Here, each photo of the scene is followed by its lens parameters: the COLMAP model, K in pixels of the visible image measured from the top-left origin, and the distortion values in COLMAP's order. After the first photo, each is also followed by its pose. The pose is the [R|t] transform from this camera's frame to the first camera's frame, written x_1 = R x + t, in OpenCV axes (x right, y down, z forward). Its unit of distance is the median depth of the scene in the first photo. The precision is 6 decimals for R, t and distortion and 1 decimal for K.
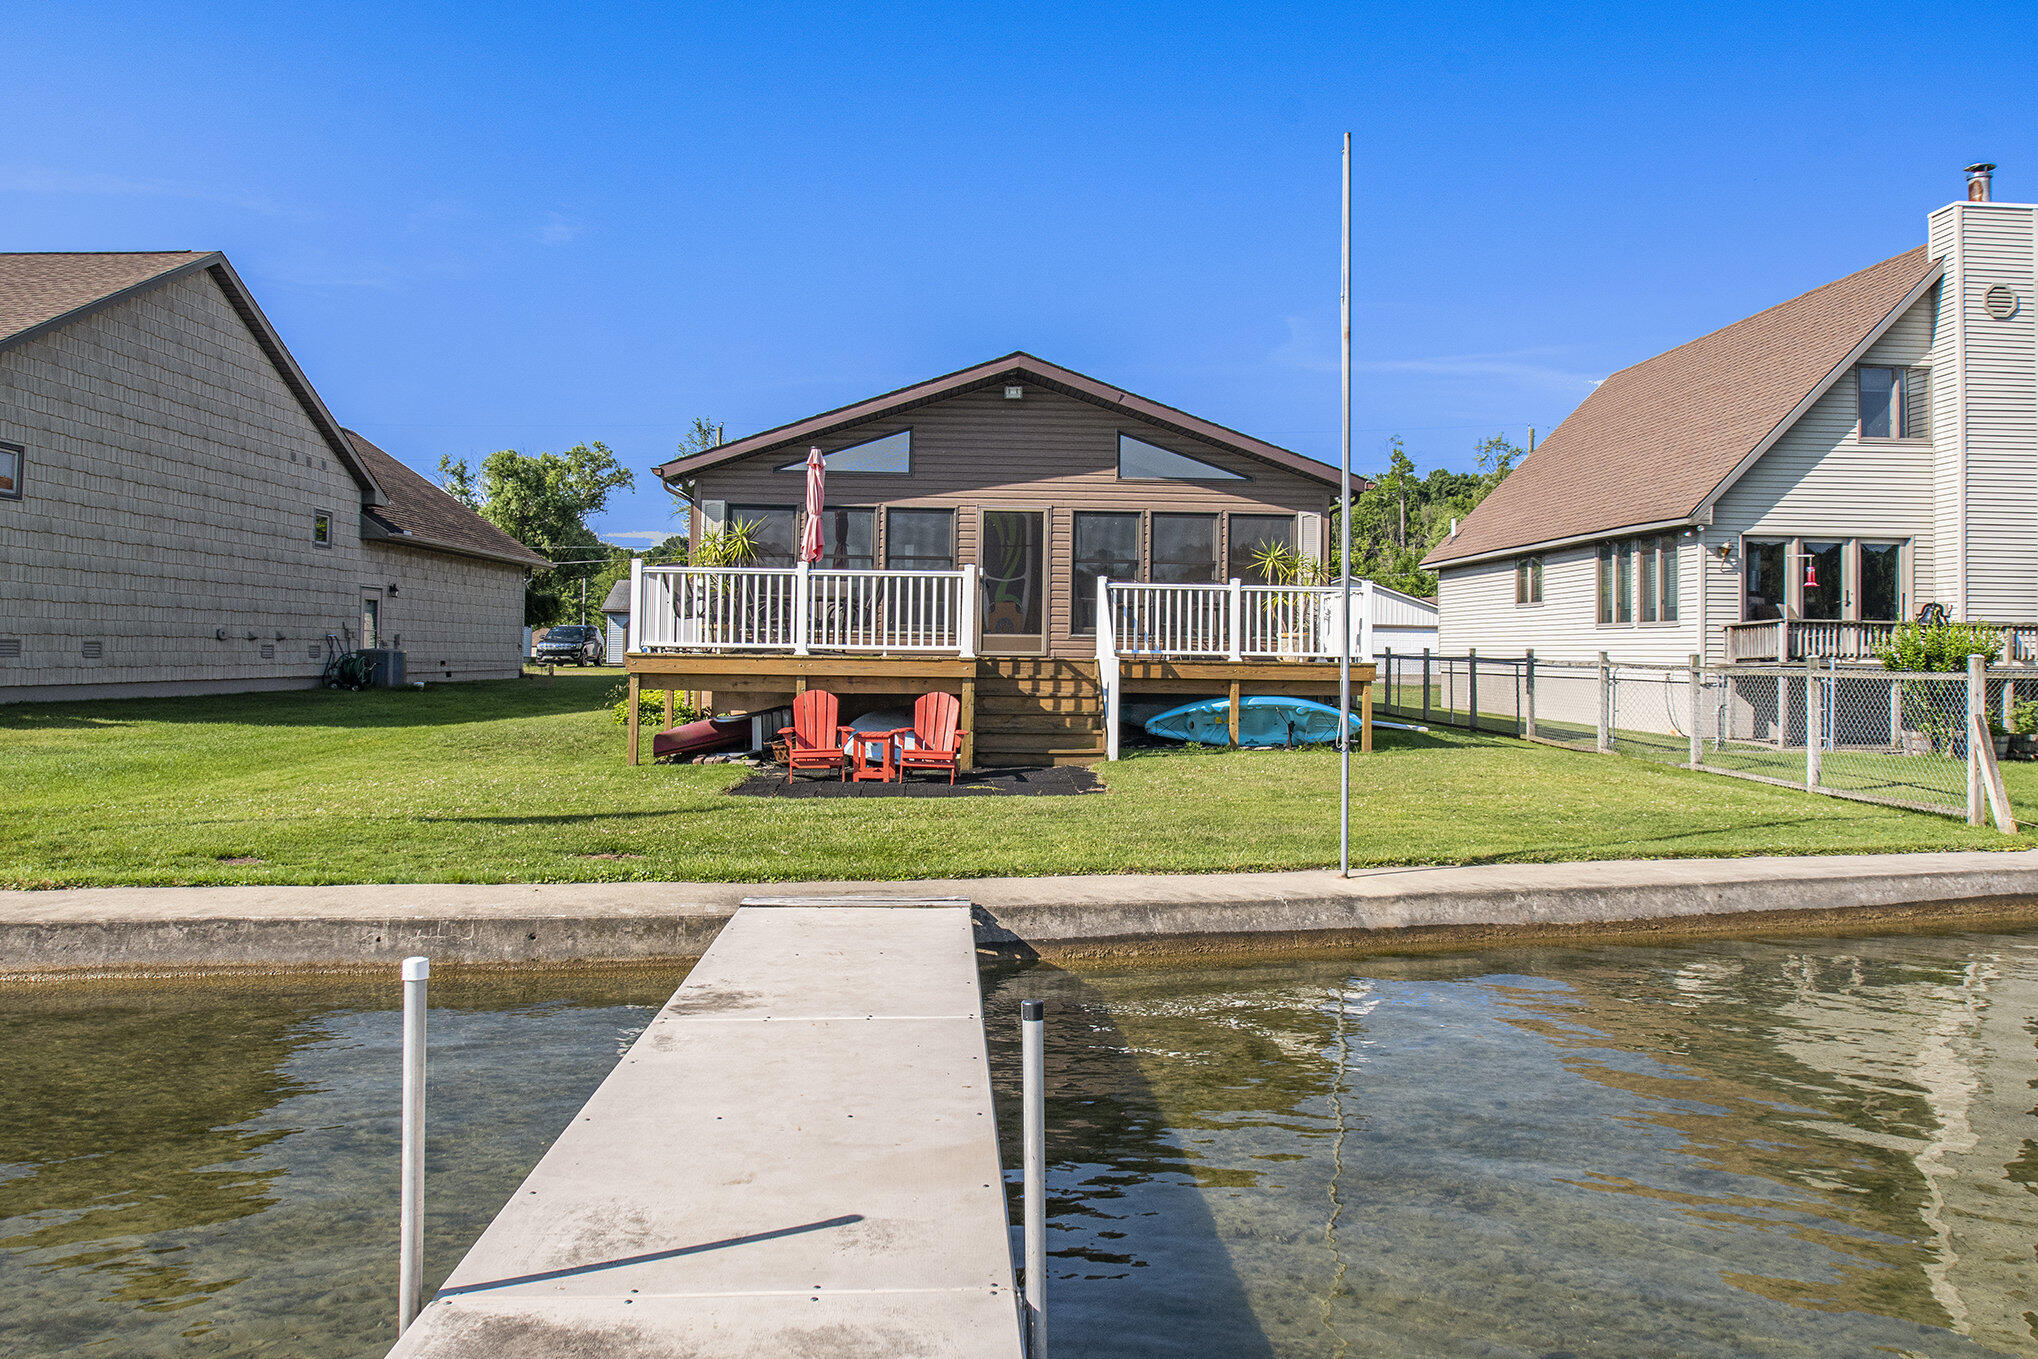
lens RADIAL K [[1454.6, 0, 1019.0], [0, 1454.6, 679.5], [0, 0, 1]] dist [-0.059543, 0.000796]
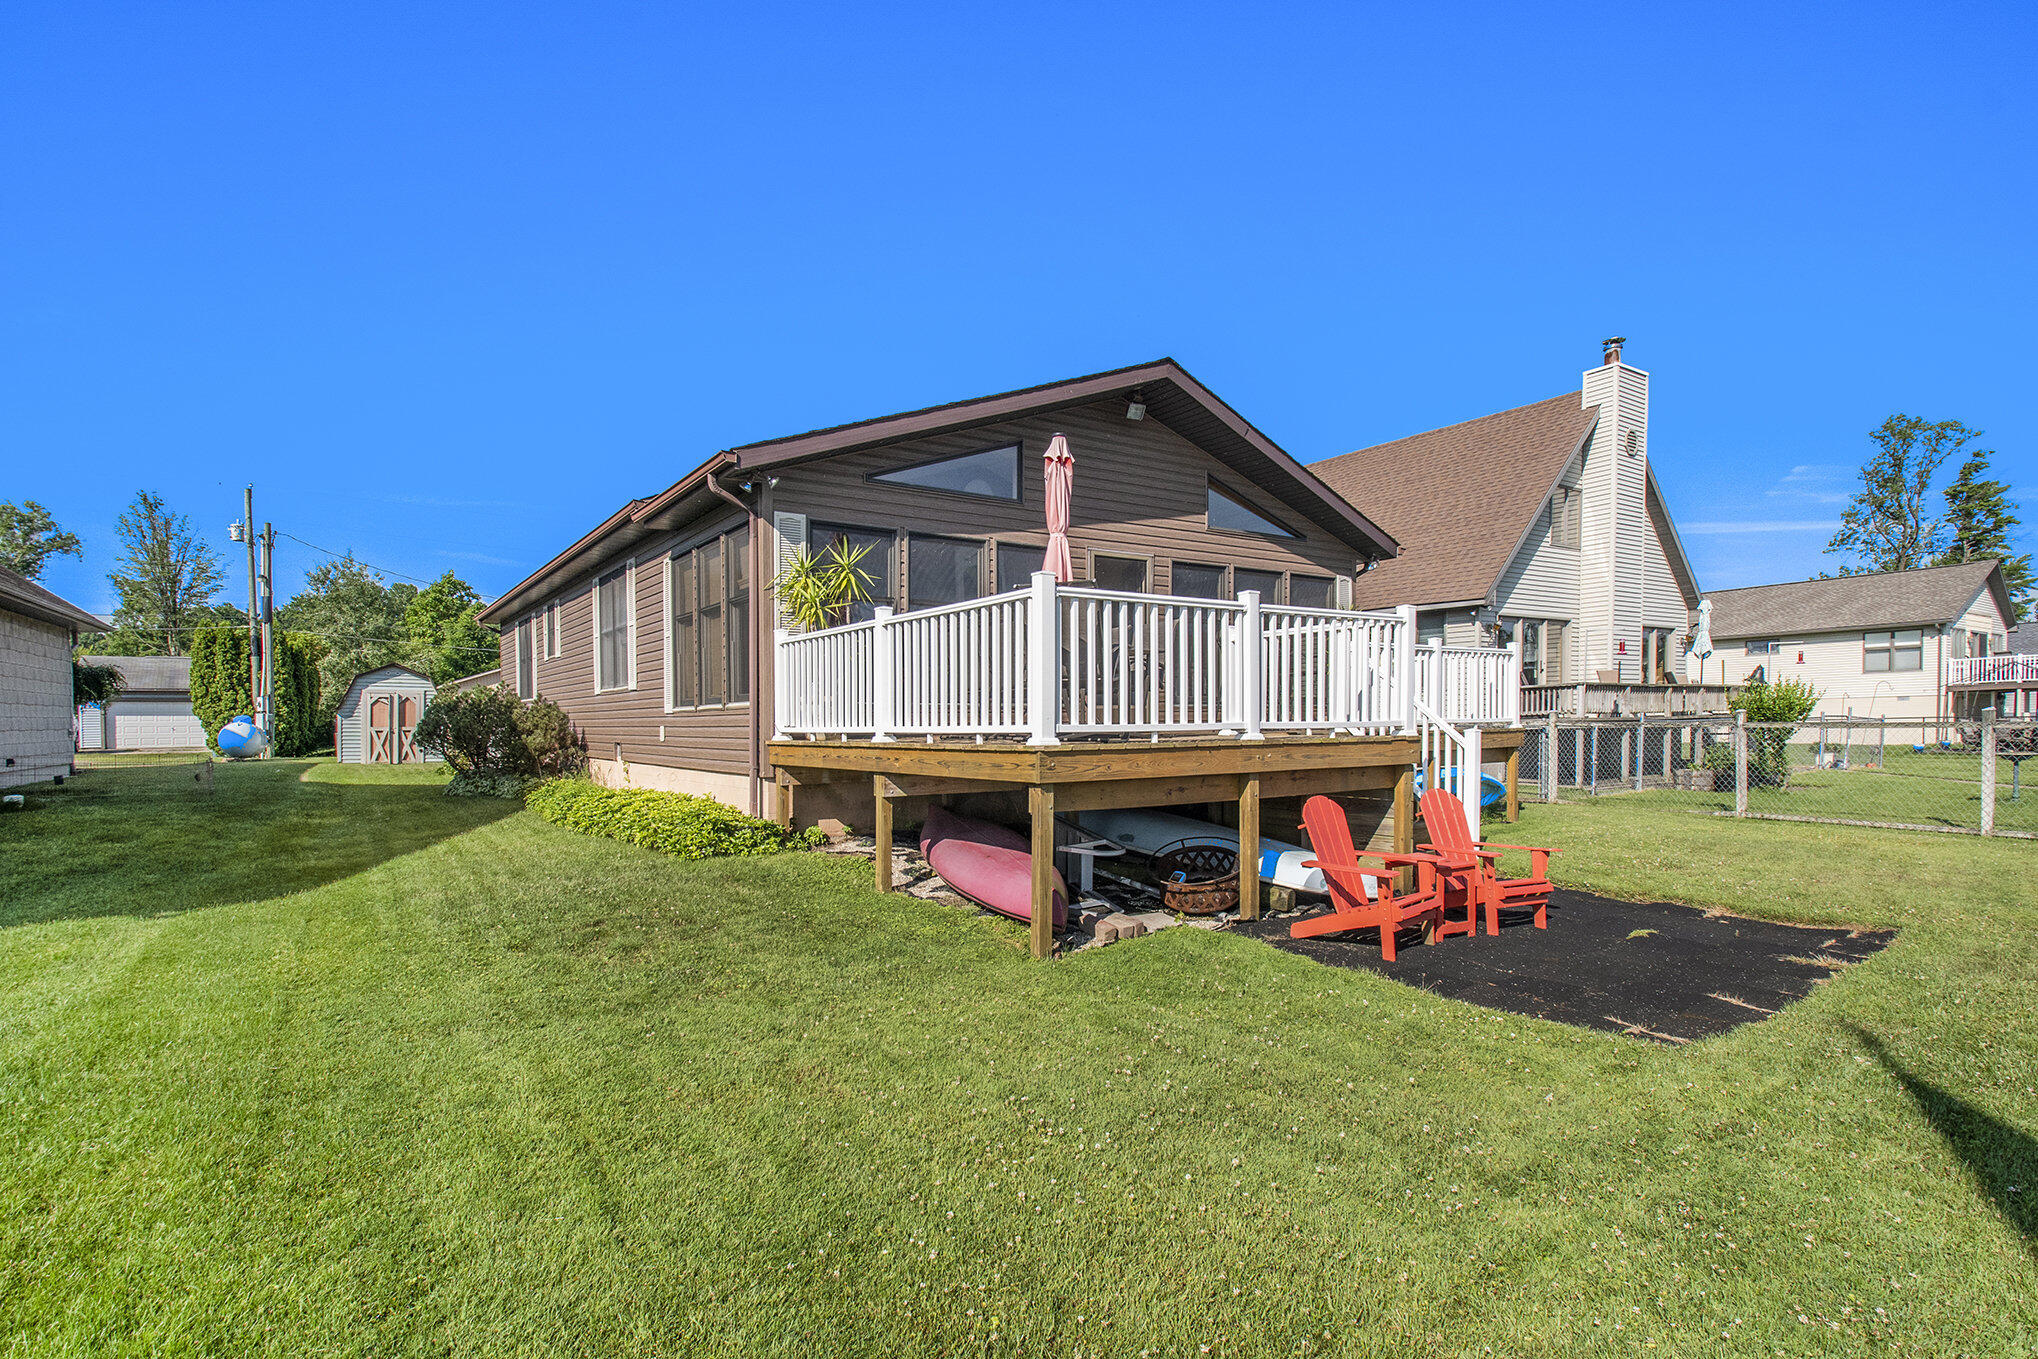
lens RADIAL K [[1075.3, 0, 1019.0], [0, 1075.3, 679.5], [0, 0, 1]] dist [-0.003244, -0.001170]
pose [[0.869990, -0.000885, 0.493068, -0.362199], [0.027787, 0.998497, -0.047237, -0.019613], [-0.492286, 0.054797, 0.868707, 0.513481]]
